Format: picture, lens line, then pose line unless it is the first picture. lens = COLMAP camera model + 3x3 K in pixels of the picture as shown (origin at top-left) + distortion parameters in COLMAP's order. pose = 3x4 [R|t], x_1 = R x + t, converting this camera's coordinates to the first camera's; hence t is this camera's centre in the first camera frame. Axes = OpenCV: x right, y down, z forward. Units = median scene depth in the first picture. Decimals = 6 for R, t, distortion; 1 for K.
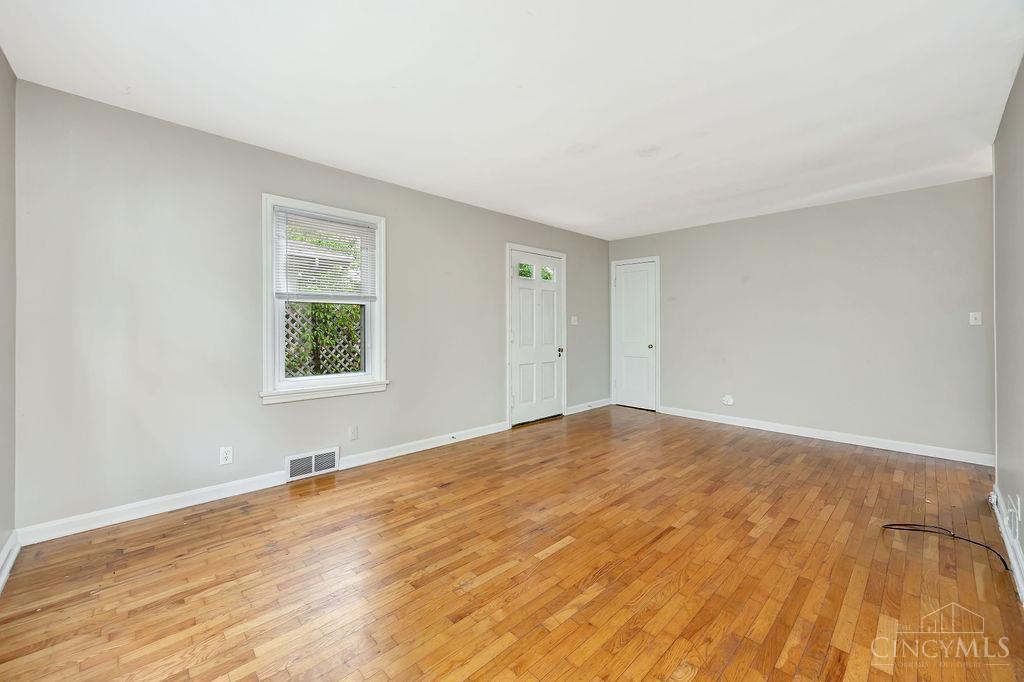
lens RADIAL K [[401.7, 0, 513.0], [0, 401.7, 326.3], [0, 0, 1]] dist [-0.002304, -0.004717]
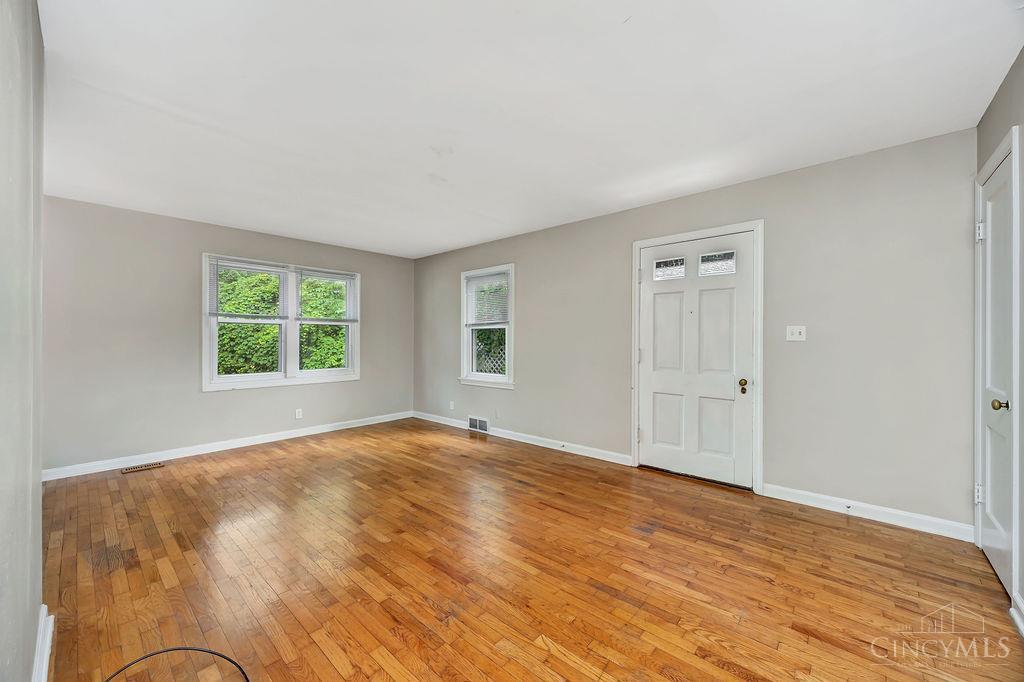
lens RADIAL K [[393.7, 0, 510.5], [0, 393.7, 342.4], [0, 0, 1]] dist [0.000045, -0.000242]
pose [[0.075671, 0.004036, -0.997125, 1.156979], [0.001051, 0.999991, 0.004127, -0.006892], [0.997132, -0.001361, 0.075666, 1.012067]]
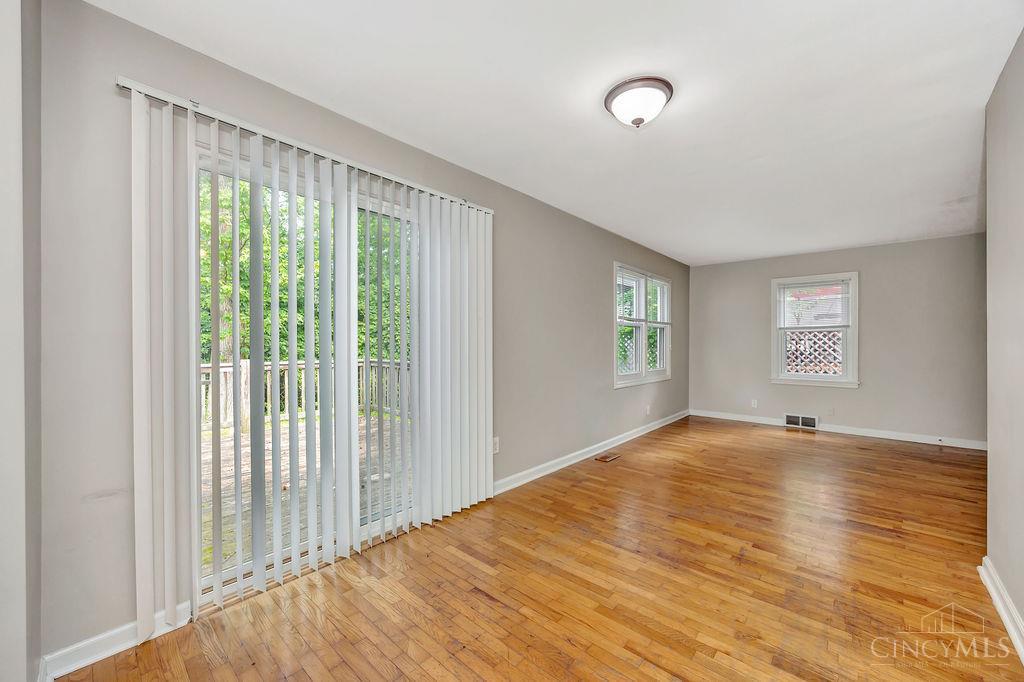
lens RADIAL K [[393.7, 0, 510.5], [0, 393.7, 342.4], [0, 0, 1]] dist [0.000045, -0.000242]
pose [[0.079725, -0.004406, -0.996807, 1.167077], [-0.002477, 0.999986, -0.004618, -0.000060], [0.996814, 0.002838, 0.079713, -0.444031]]
